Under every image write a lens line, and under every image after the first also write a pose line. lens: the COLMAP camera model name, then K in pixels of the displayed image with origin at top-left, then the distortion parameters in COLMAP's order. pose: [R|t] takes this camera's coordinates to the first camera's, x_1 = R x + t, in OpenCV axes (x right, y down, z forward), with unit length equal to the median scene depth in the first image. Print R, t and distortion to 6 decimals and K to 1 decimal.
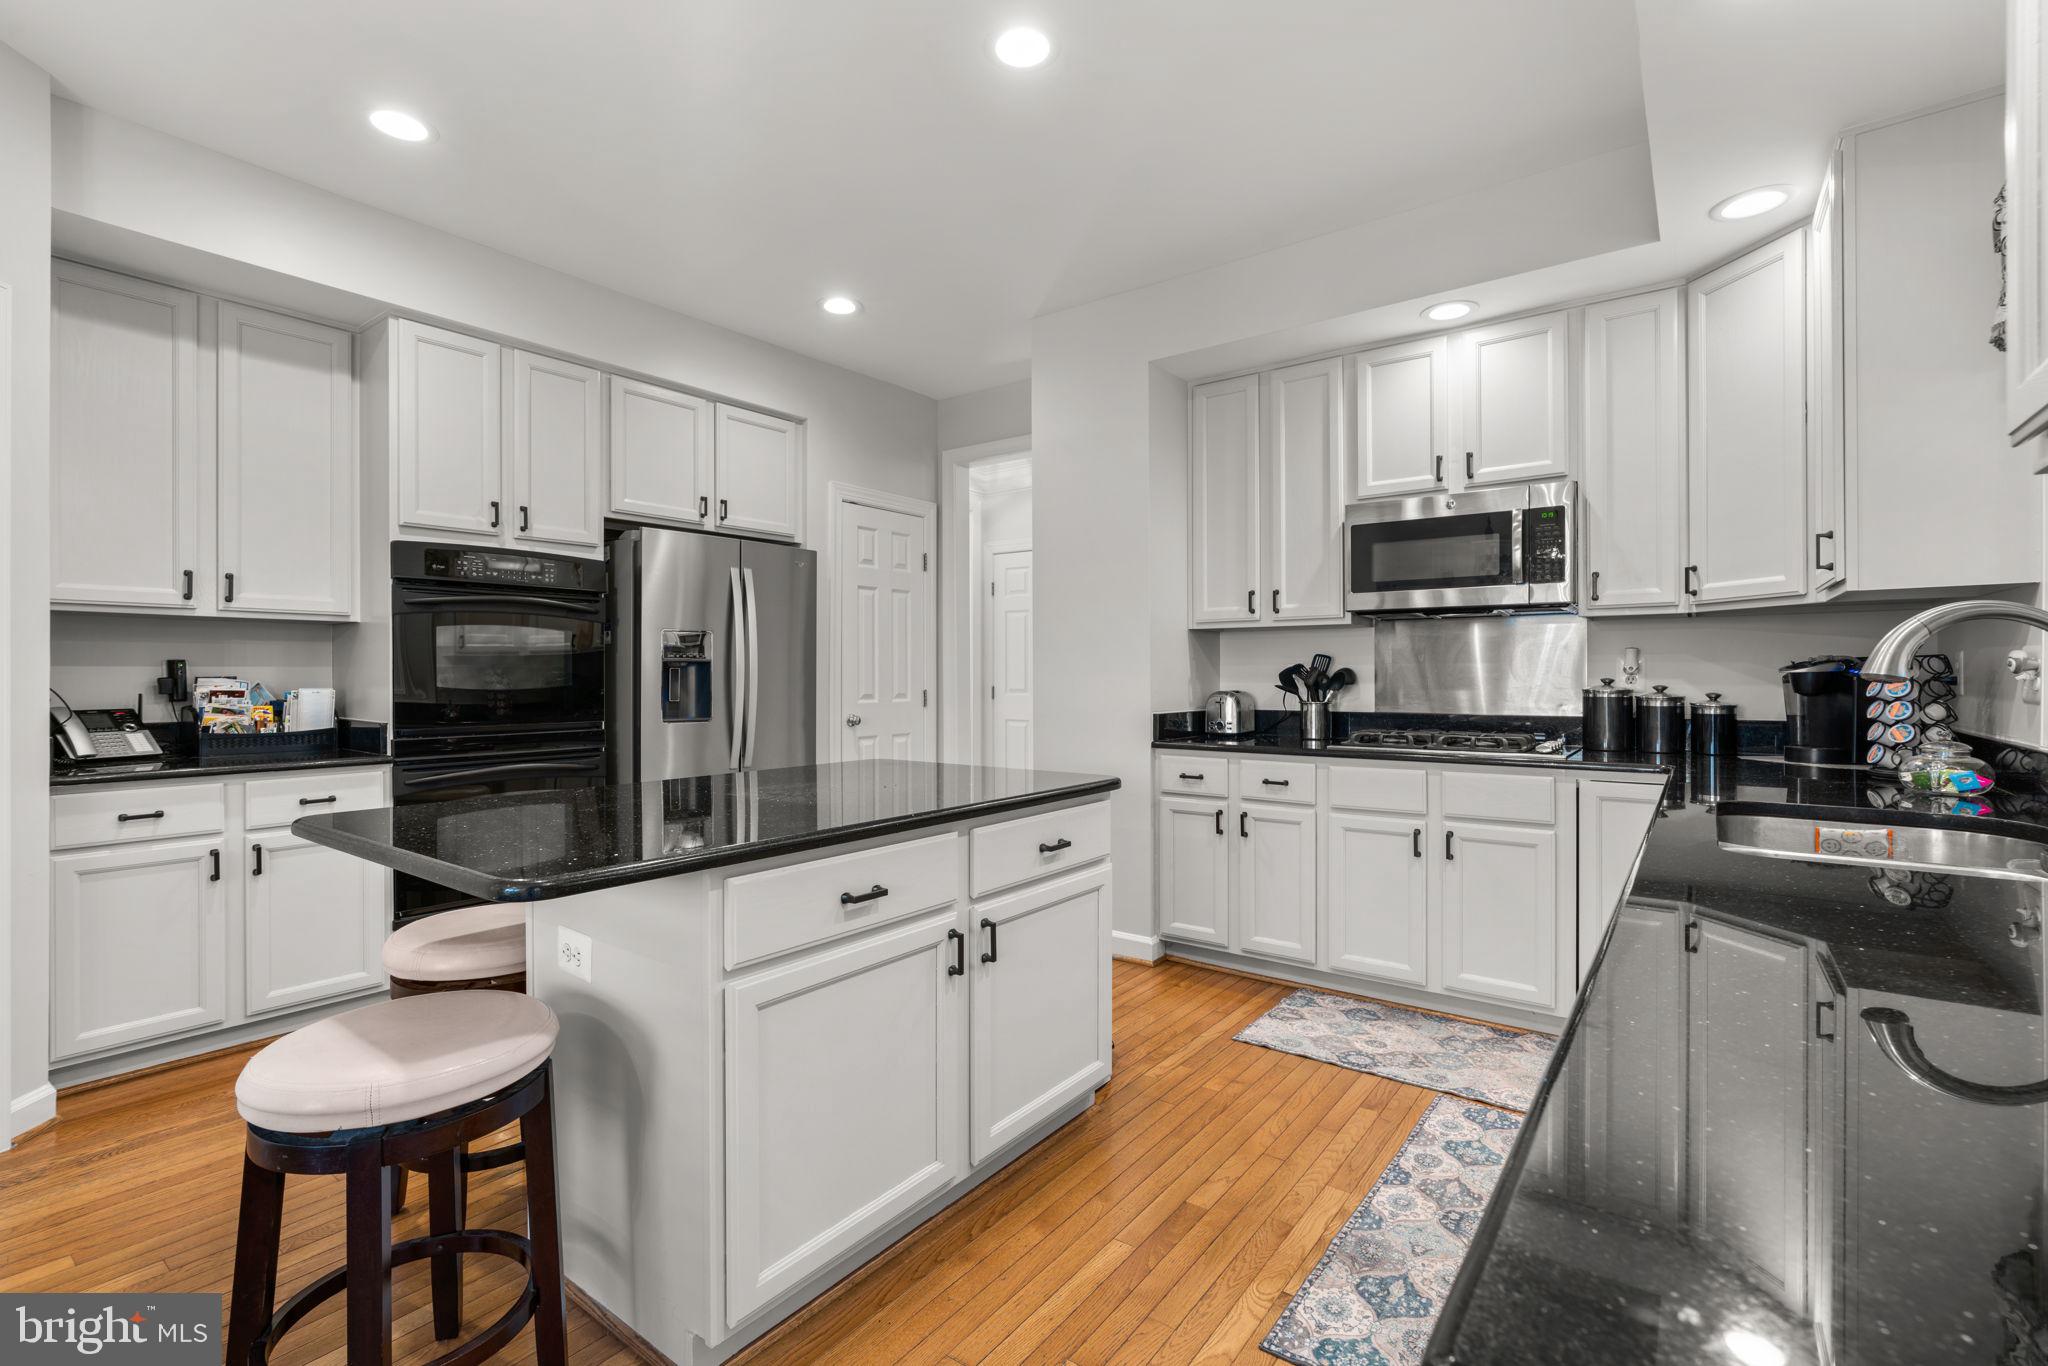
lens RADIAL K [[919.7, 0, 1021.4], [0, 919.7, 680.6], [0, 0, 1]] dist [-0.016865, 0.007429]
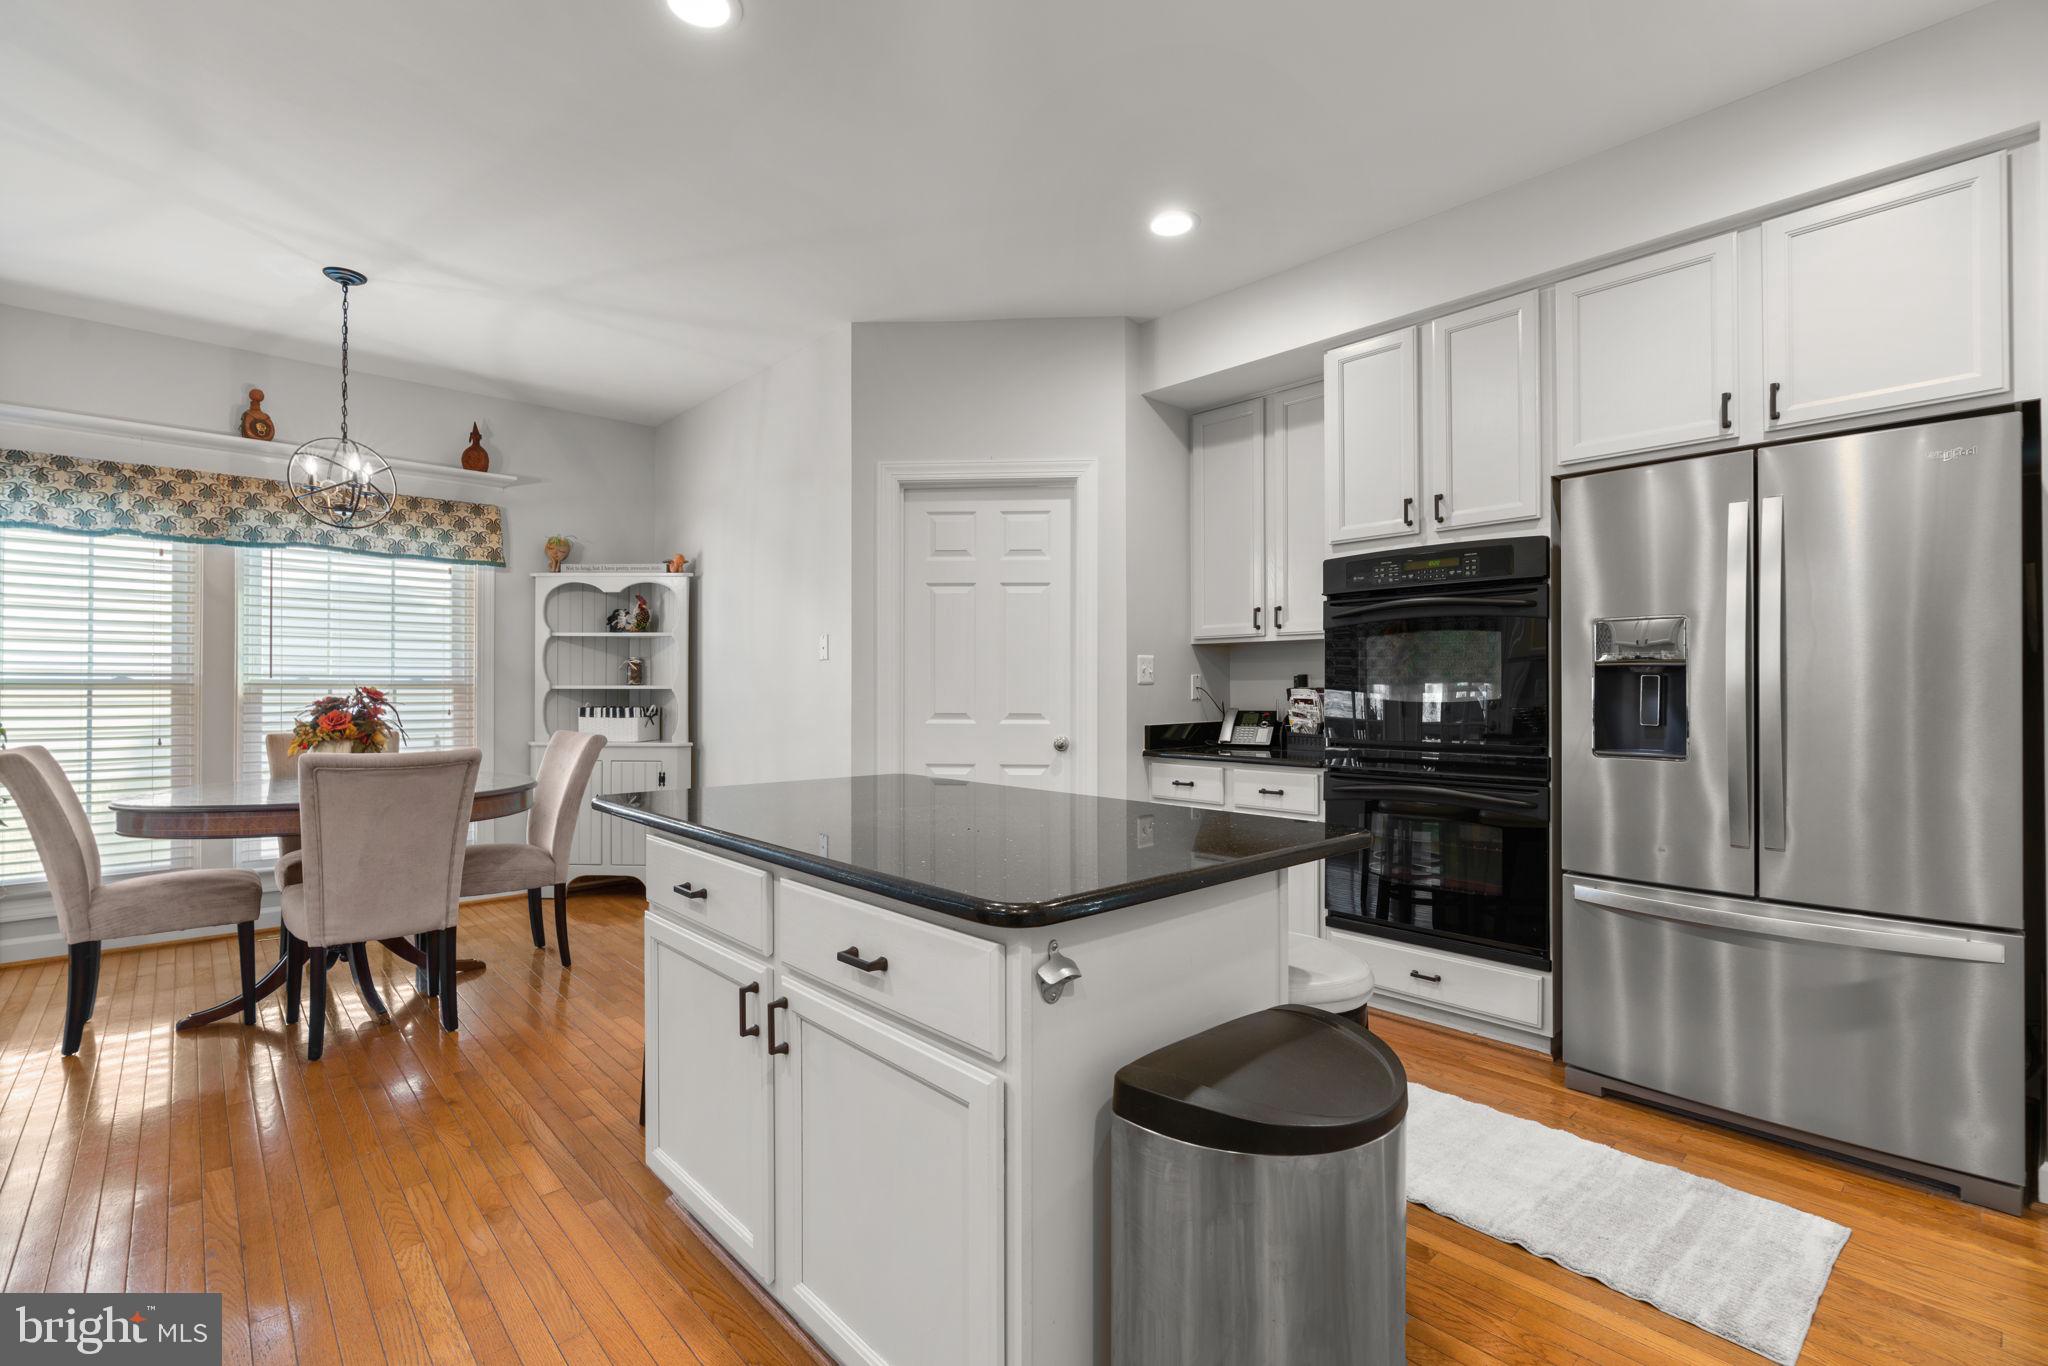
lens RADIAL K [[919.7, 0, 1021.4], [0, 919.7, 680.6], [0, 0, 1]] dist [-0.016865, 0.007429]
pose [[-0.185857, -0.007675, -0.982547, 0.438023], [-0.005384, 0.999962, -0.006793, -0.003059], [0.982562, 0.004028, -0.185892, 0.852698]]
